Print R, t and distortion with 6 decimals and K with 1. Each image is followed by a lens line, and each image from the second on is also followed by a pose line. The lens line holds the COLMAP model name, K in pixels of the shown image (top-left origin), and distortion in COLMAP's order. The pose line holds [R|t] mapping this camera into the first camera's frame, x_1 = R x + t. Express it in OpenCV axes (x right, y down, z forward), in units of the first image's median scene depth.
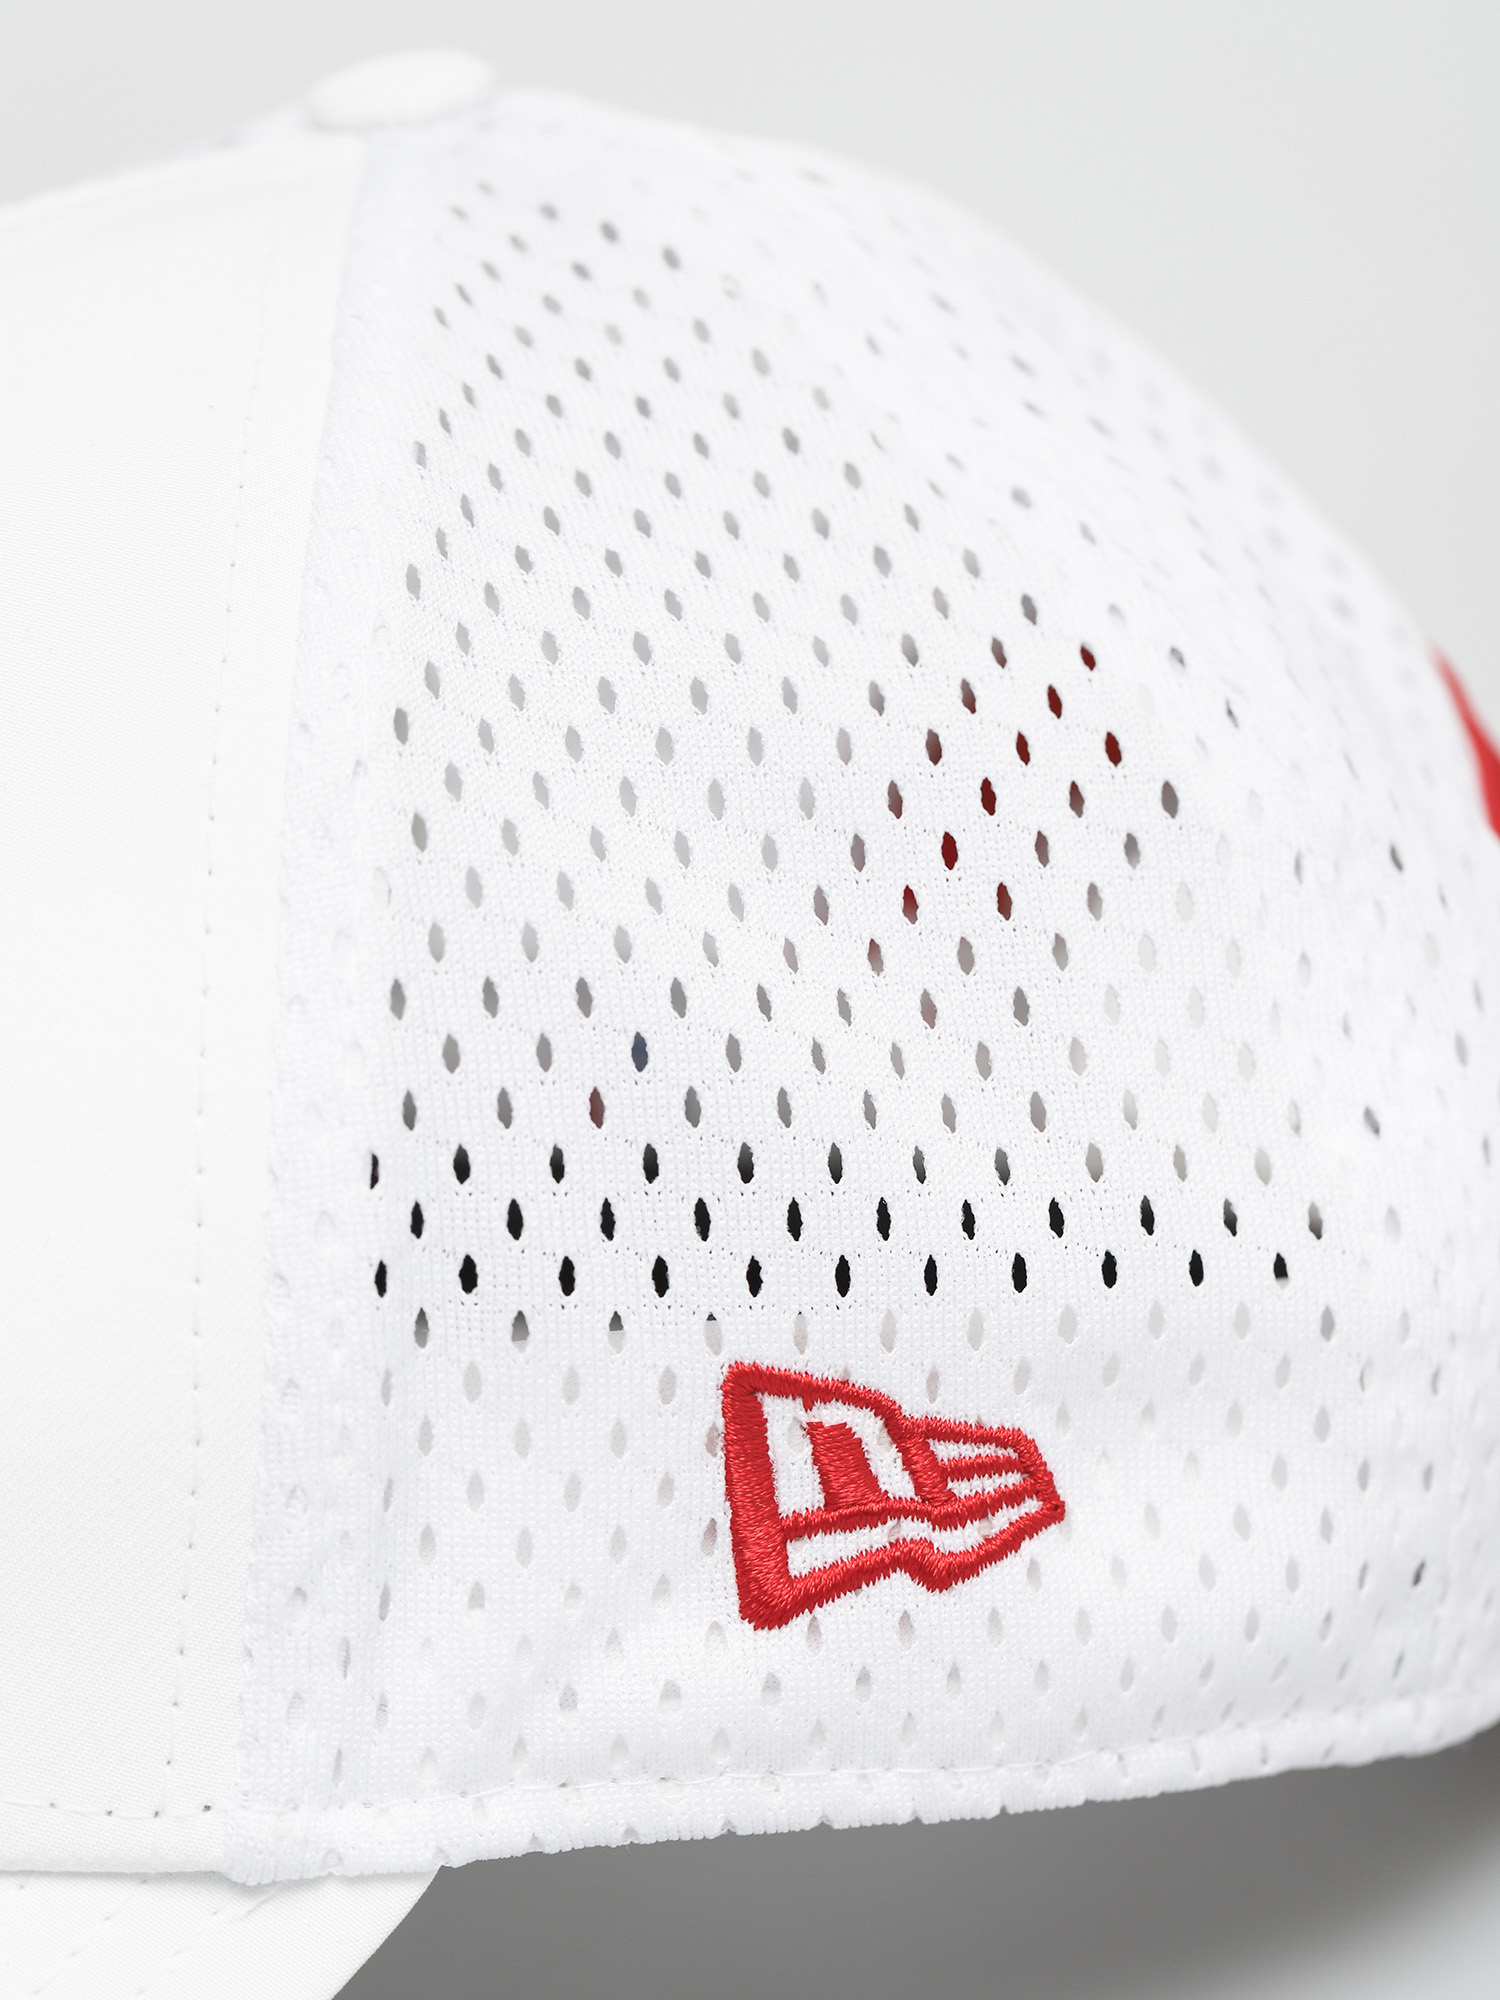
lens RADIAL K [[5578.5, 0, 750.0], [0, 5578.5, 1000.0], [0, 0, 1]] dist [-0.593538, 17.387159]
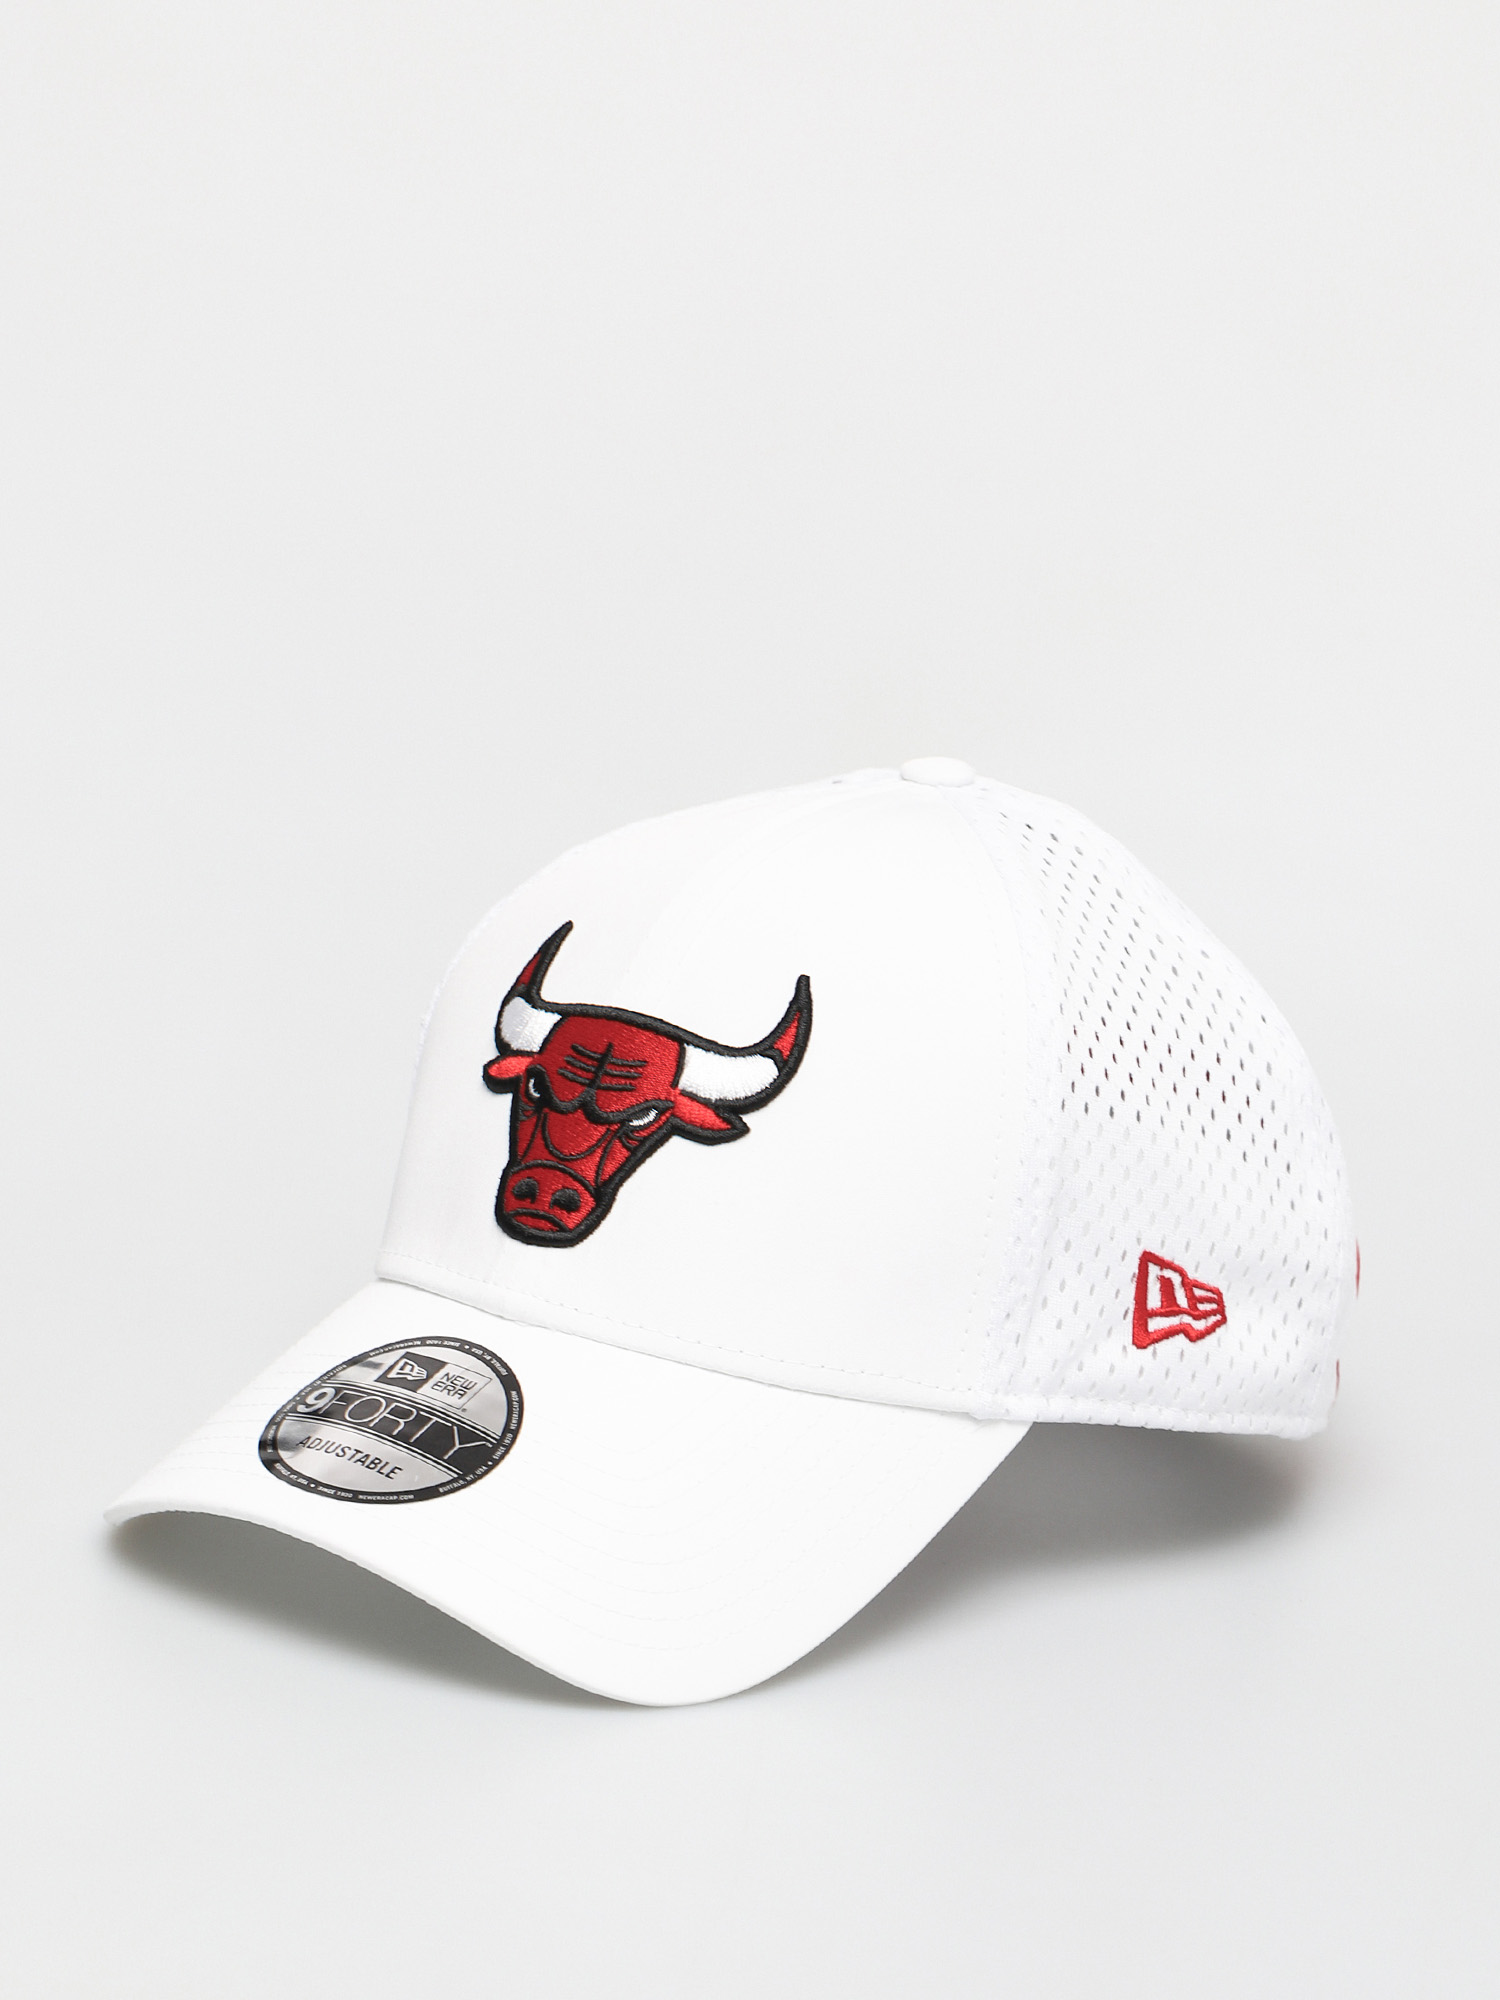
lens RADIAL K [[5578.5, 0, 750.0], [0, 5578.5, 1000.0], [0, 0, 1]] dist [-0.593538, 17.387159]
pose [[0.947664, 0.101166, 0.302817, -1.032972], [-0.070855, 0.991459, -0.109492, 0.256811], [-0.311308, 0.082305, 0.946738, -1.566334]]
